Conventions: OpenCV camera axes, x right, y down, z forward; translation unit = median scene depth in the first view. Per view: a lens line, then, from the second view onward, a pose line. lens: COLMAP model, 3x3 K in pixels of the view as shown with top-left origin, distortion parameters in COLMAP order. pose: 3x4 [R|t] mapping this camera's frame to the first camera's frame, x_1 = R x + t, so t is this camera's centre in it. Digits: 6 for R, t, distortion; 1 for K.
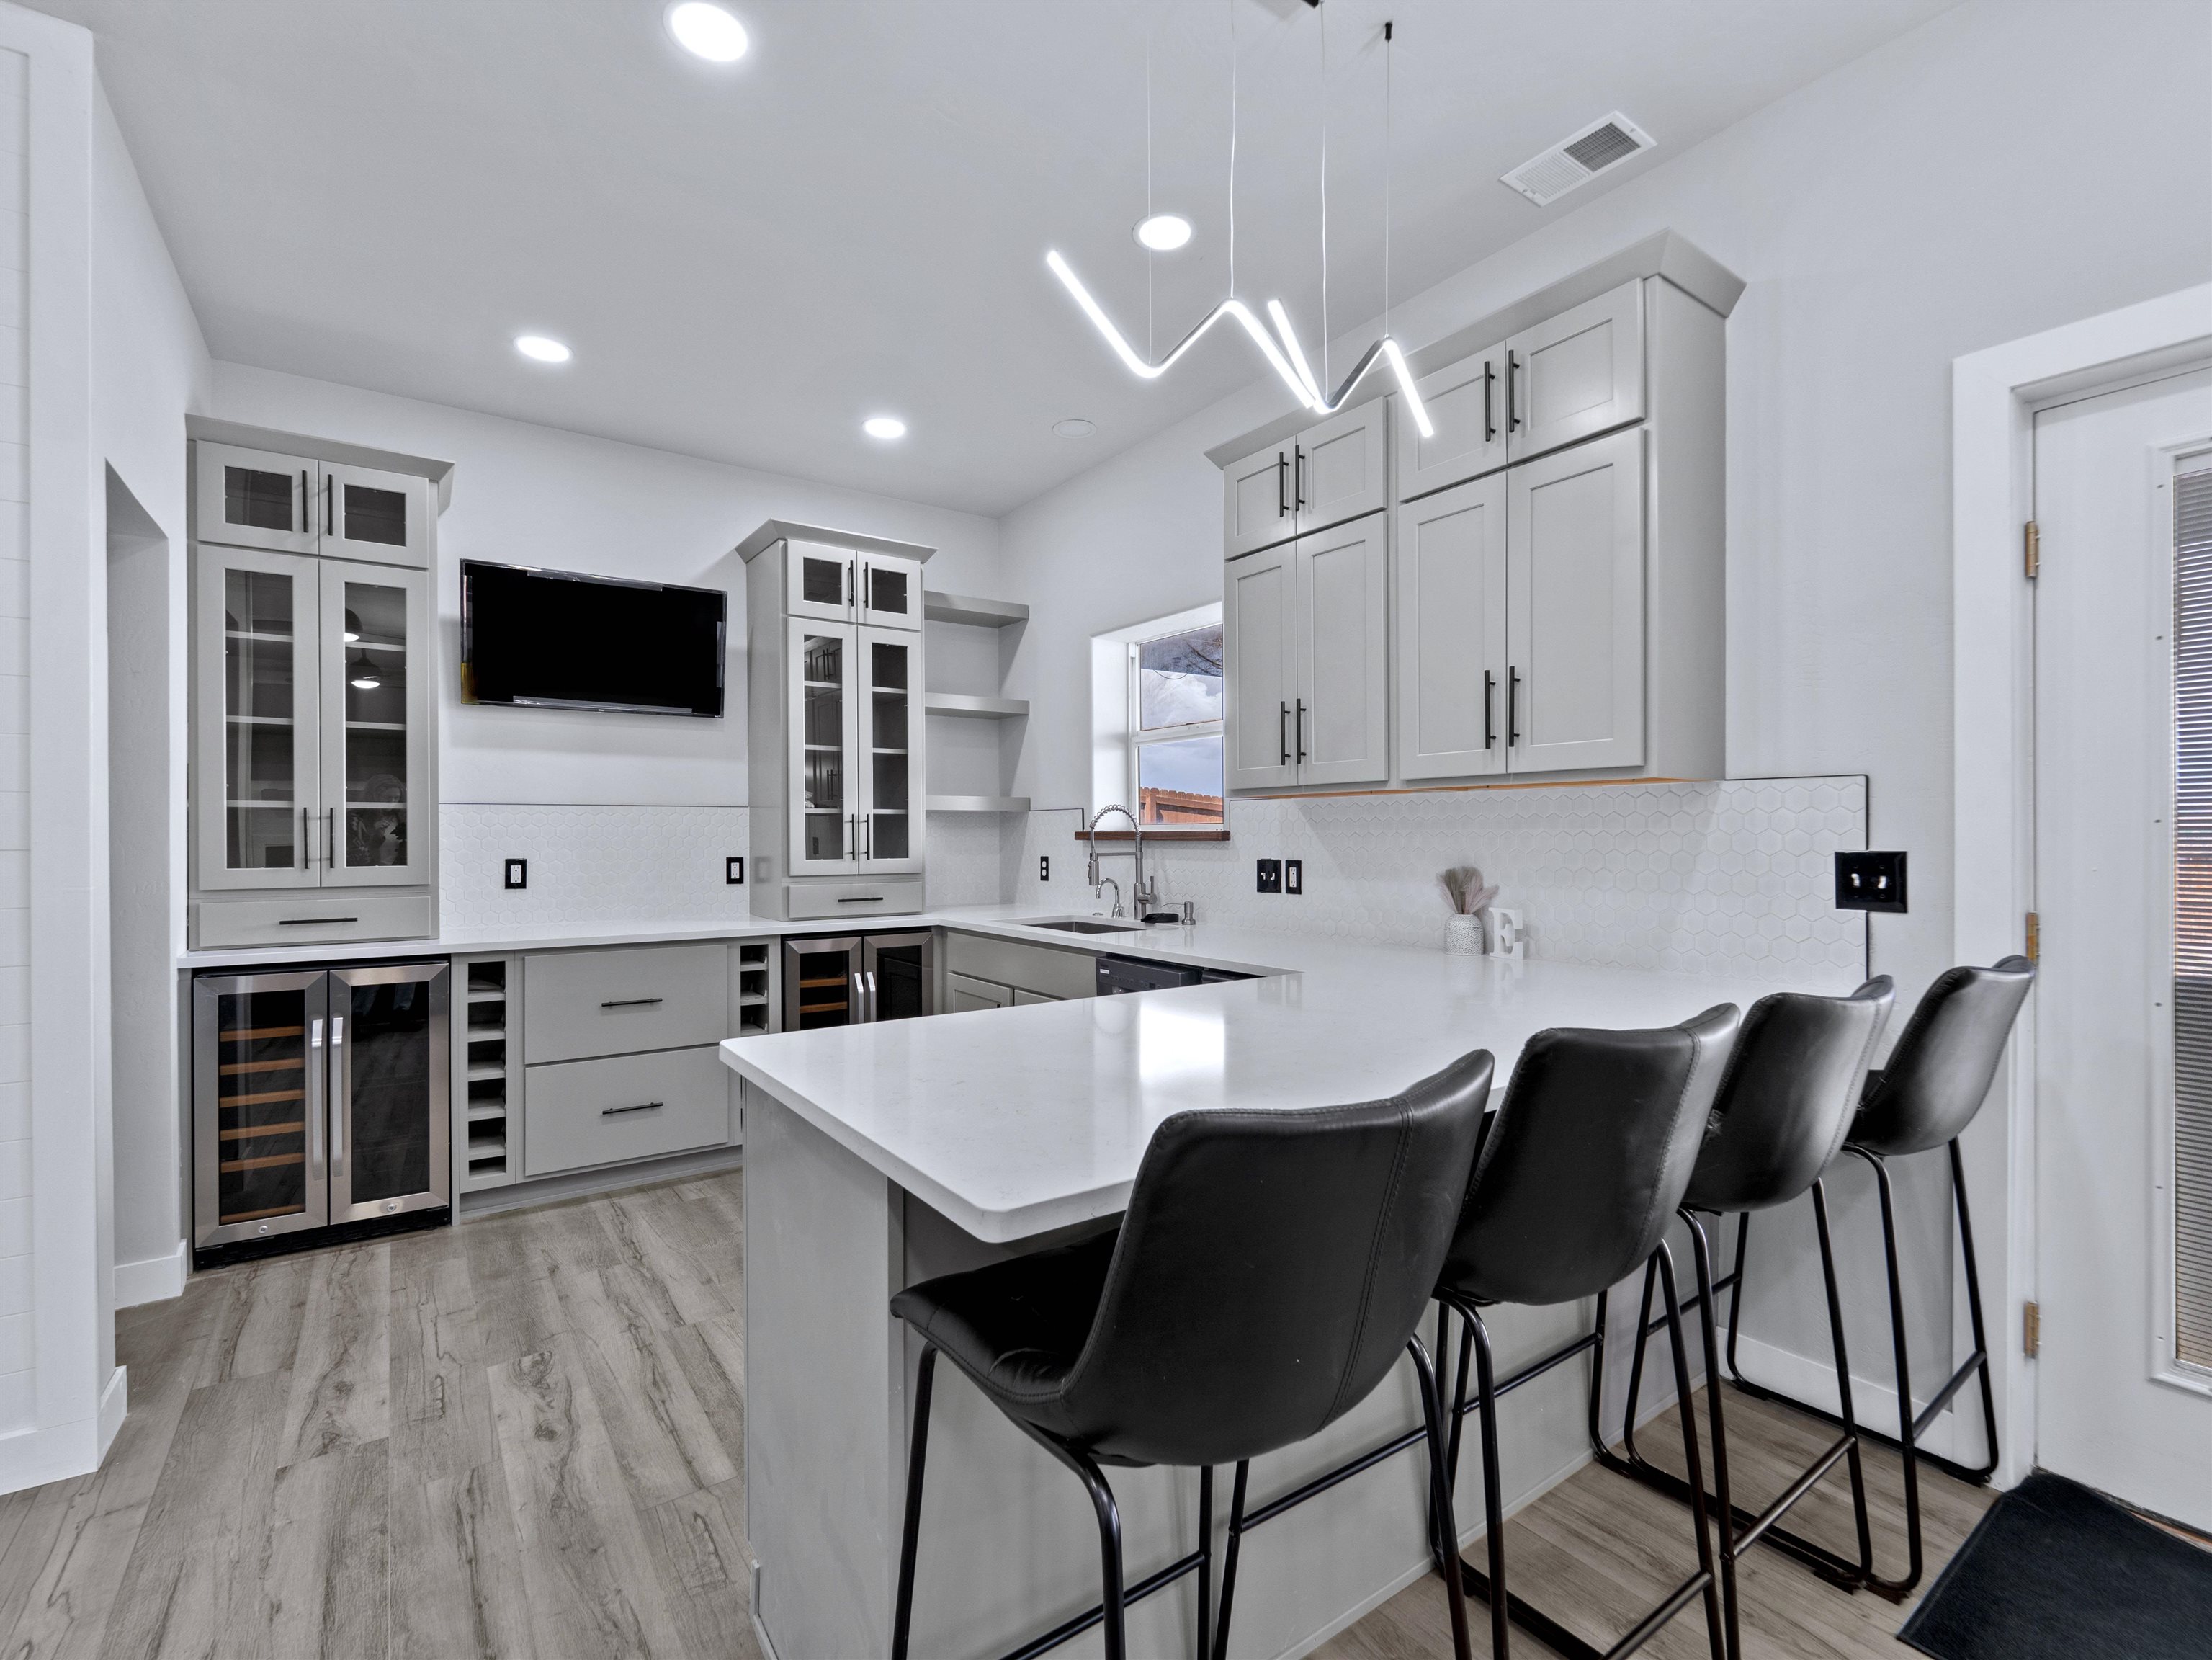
lens RADIAL K [[1011.9, 0, 1089.2], [0, 1011.9, 838.2], [0, 0, 1]] dist [-0.001727, -0.000487]
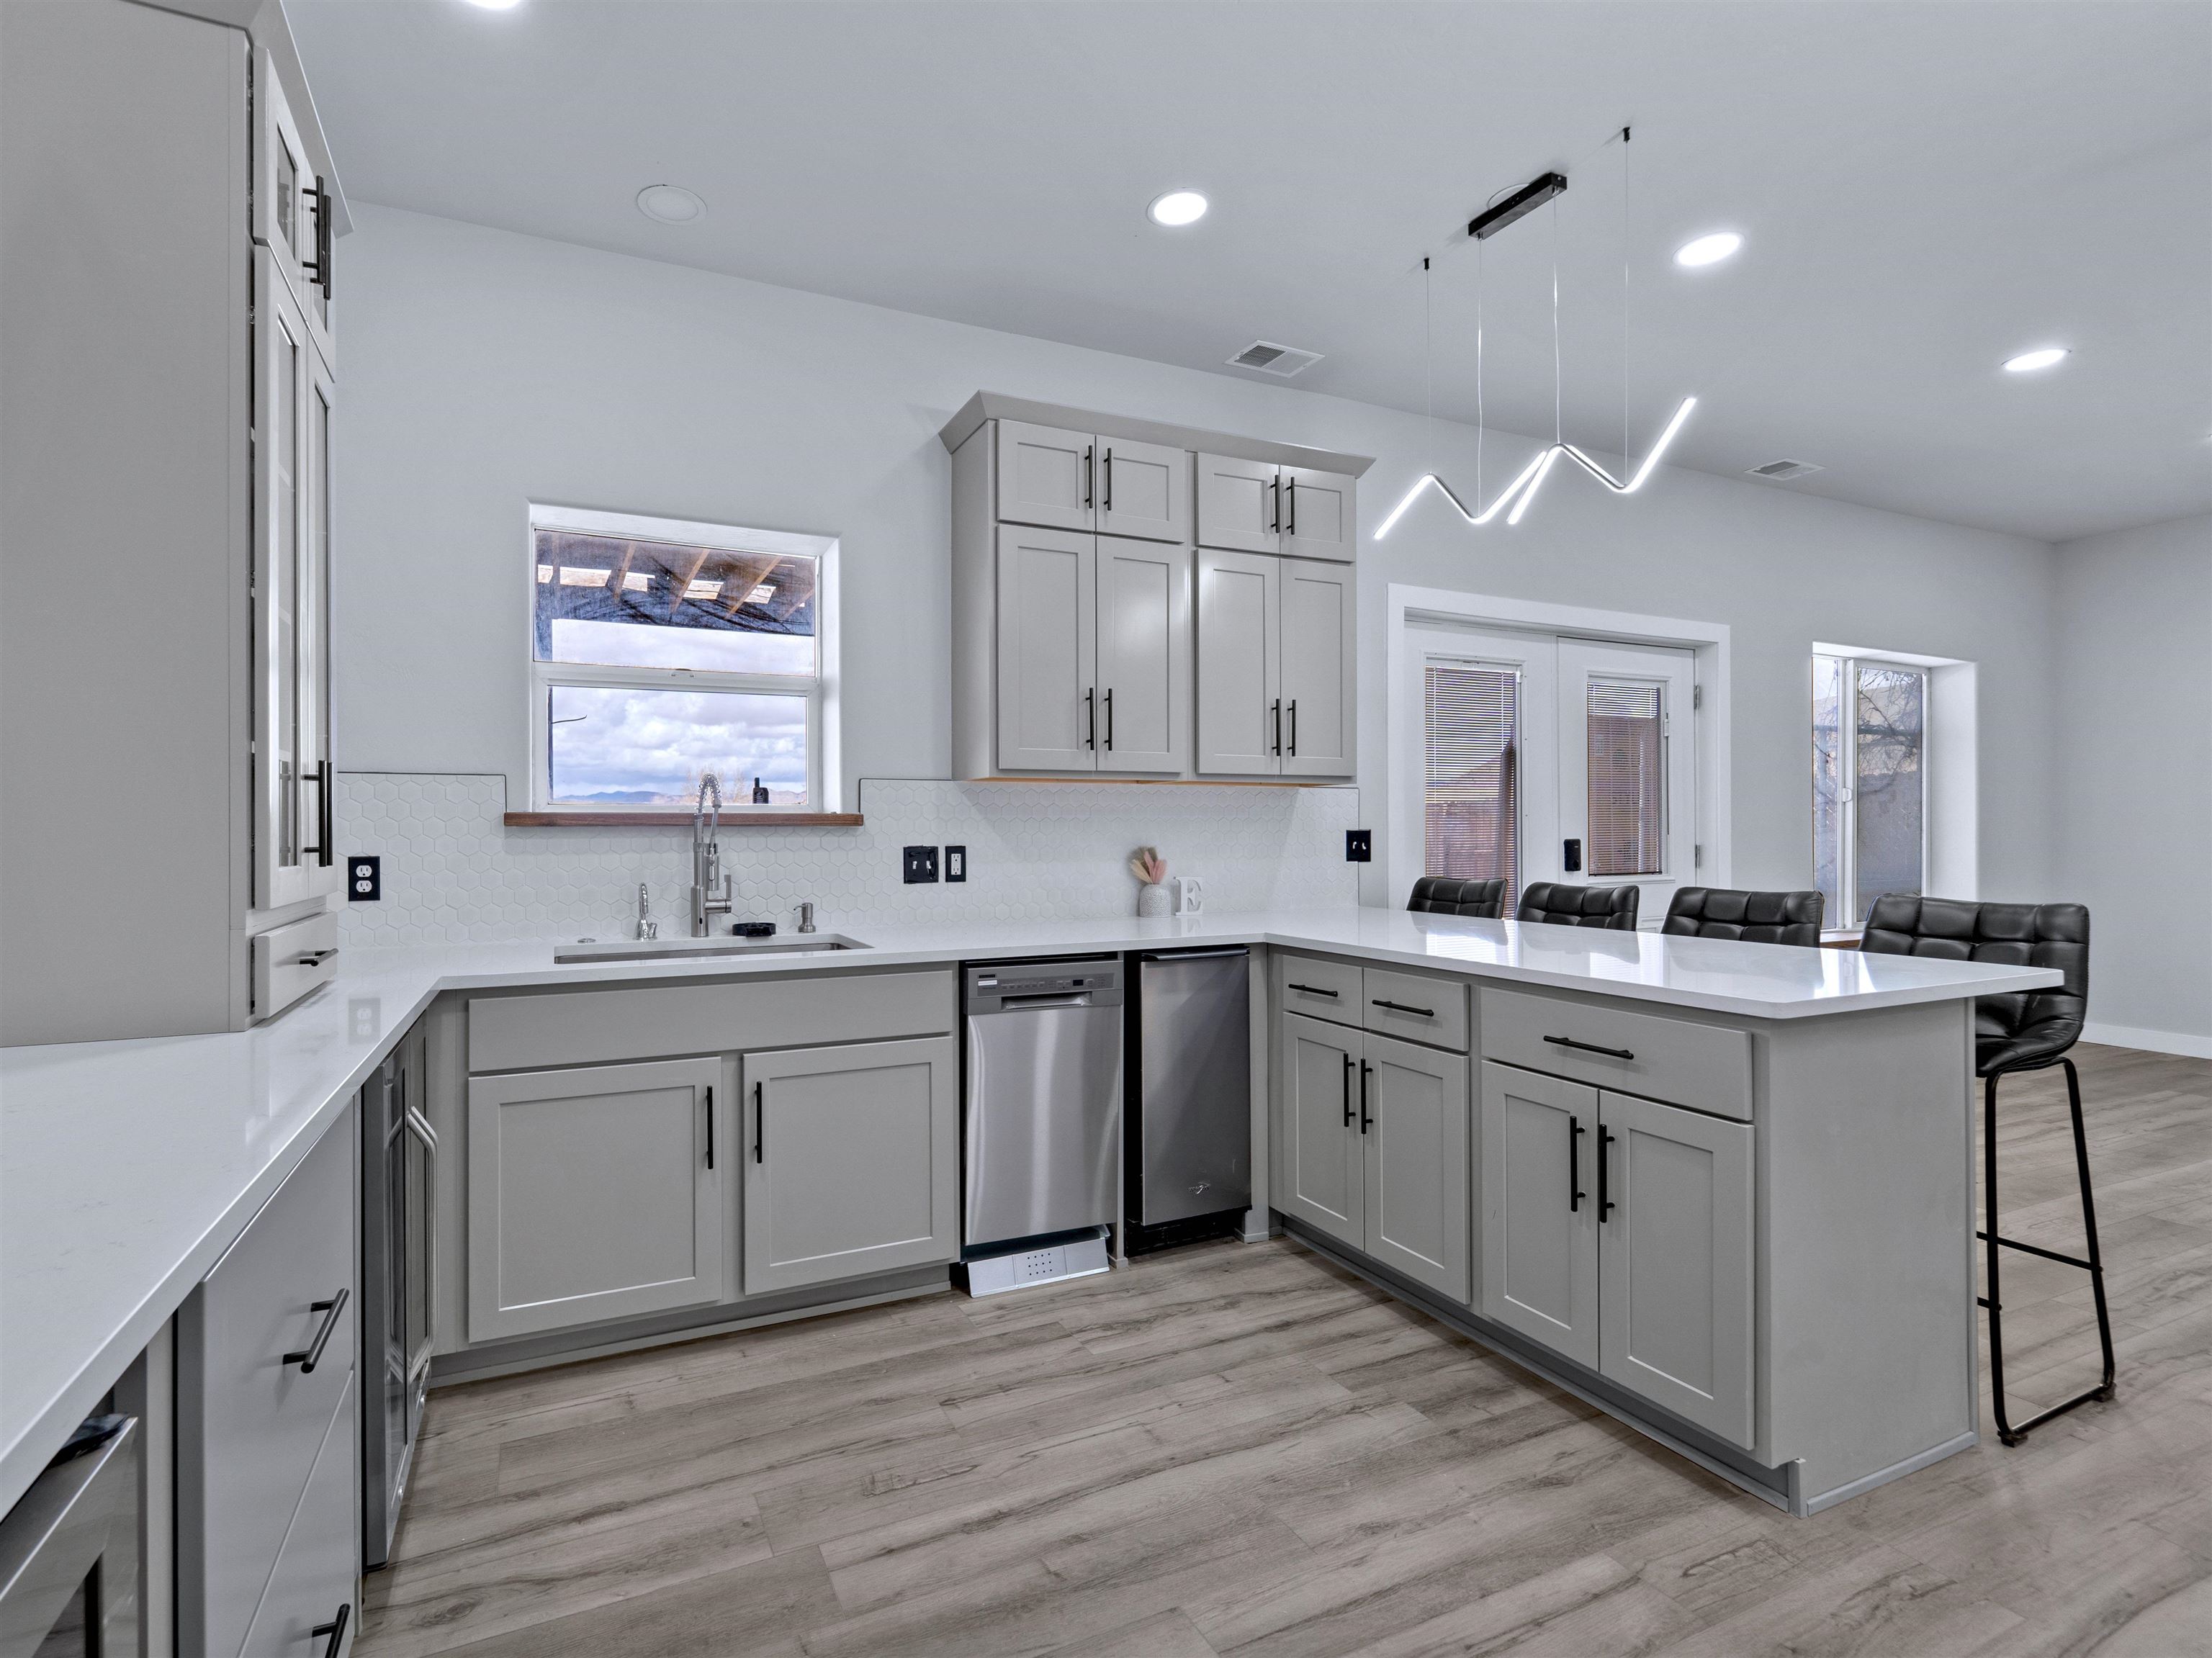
lens RADIAL K [[1011.7, 0, 1096.2], [0, 1011.7, 829.8], [0, 0, 1]] dist [-0.001727, -0.000487]
pose [[0.183528, 0.003556, 0.983008, -1.000963], [0.006048, 0.999970, -0.004746, 0.016485], [-0.982996, 0.006816, 0.183501, 0.993099]]
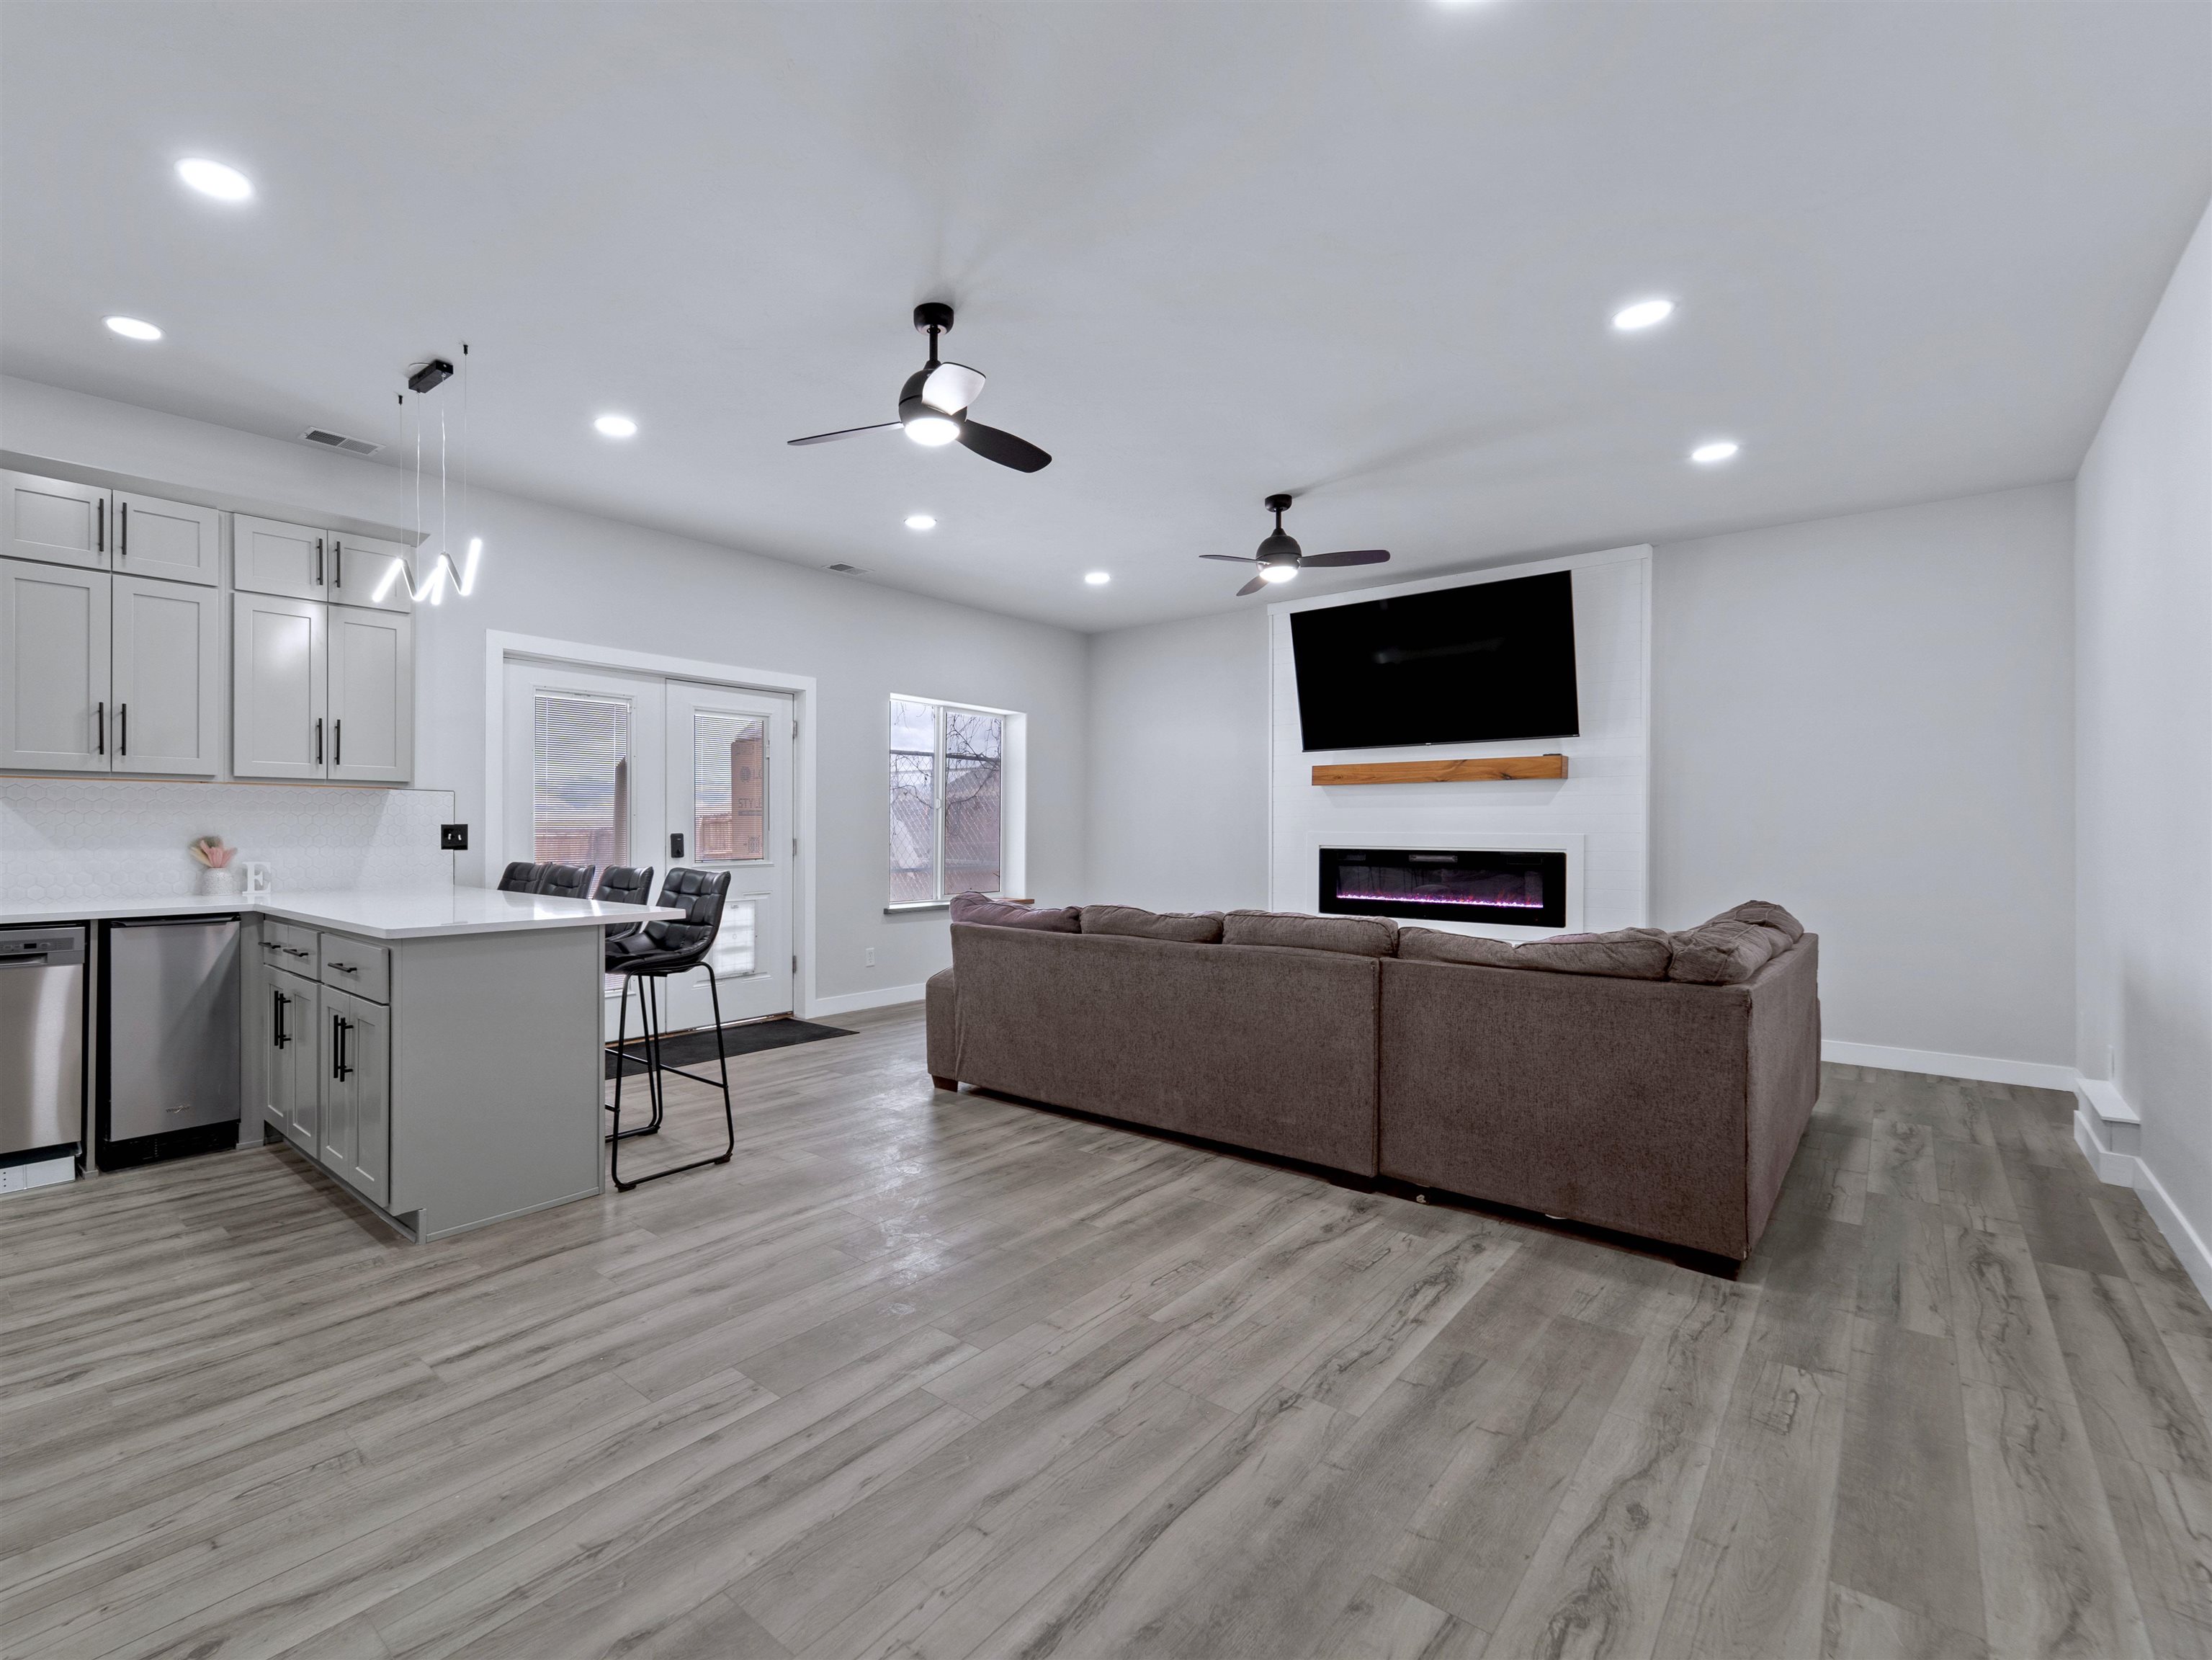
lens RADIAL K [[943.2, 0, 971.9], [0, 943.2, 829.7], [0, 0, 1]] dist [-0.009068, 0.000210]
pose [[-0.206590, 0.004359, 0.978418, -1.391142], [0.000769, 0.999990, -0.004293, 0.030649], [-0.978427, -0.000135, -0.206591, 0.248744]]
